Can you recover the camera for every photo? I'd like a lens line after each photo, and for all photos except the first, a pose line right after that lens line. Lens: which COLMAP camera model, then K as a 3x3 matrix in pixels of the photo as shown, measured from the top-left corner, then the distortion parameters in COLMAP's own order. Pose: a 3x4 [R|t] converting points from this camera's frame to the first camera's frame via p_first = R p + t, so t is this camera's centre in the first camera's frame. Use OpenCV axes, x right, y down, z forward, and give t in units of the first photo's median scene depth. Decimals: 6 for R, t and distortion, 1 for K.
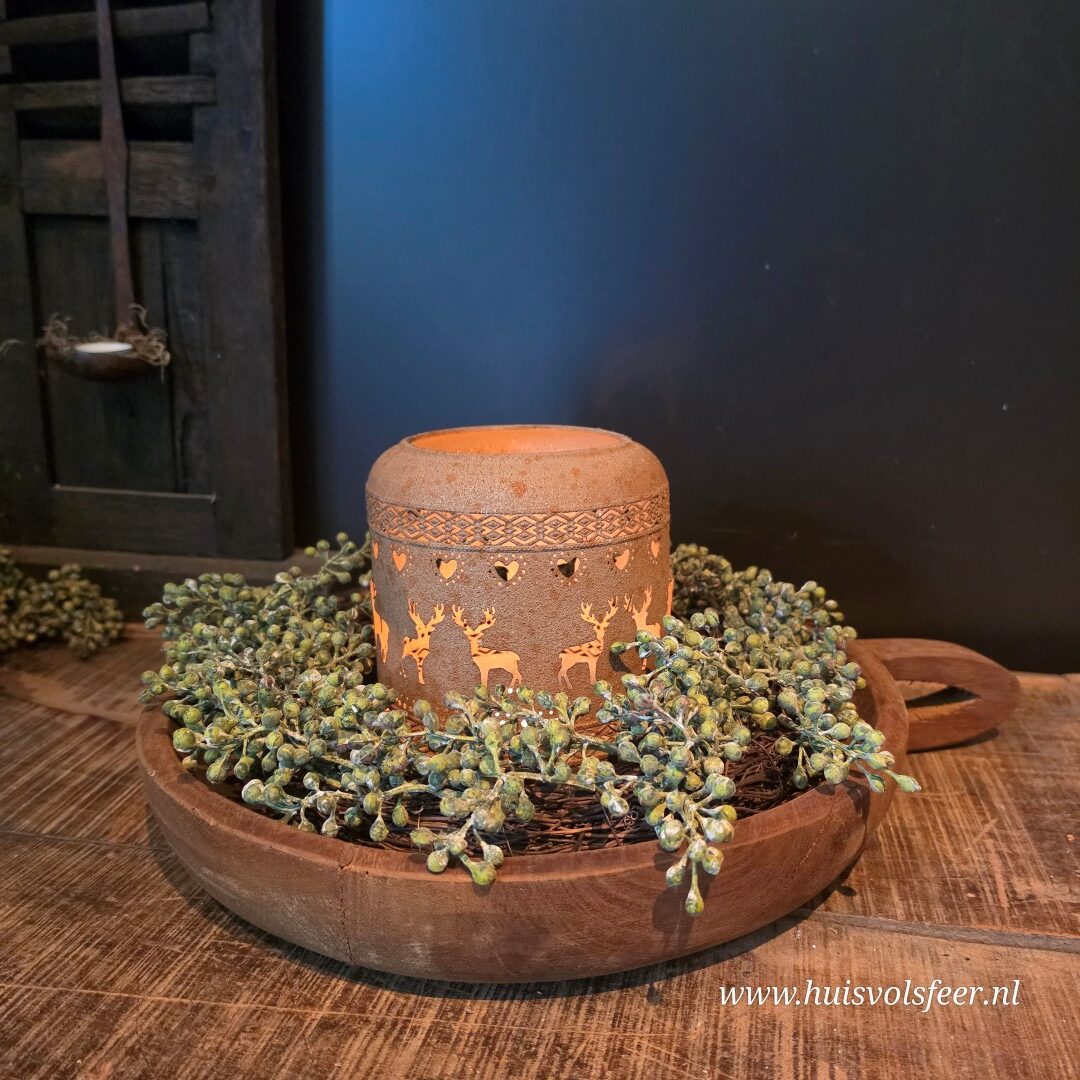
lens RADIAL K [[1041.4, 0, 544.9], [0, 1041.4, 545.8], [0, 0, 1]] dist [-0.023796, 0.000000]
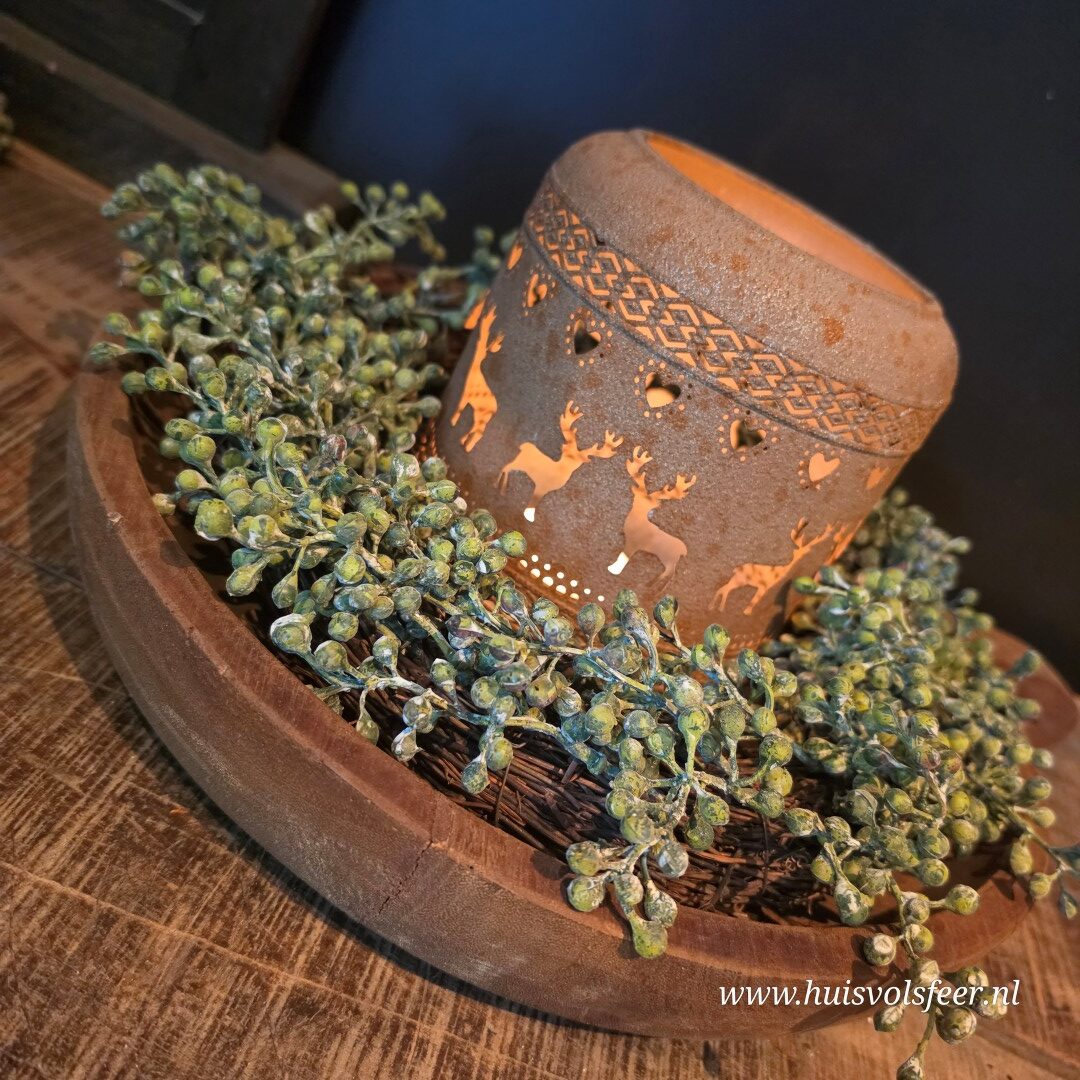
lens RADIAL K [[1041.4, 0, 534.7], [0, 1041.4, 537.1], [0, 0, 1]] dist [-0.023796, 0.000000]
pose [[0.889897, 0.367993, 0.269564, -0.358875], [-0.433603, 0.865927, 0.249318, -0.032241], [-0.141675, -0.338751, 0.930148, 0.444435]]
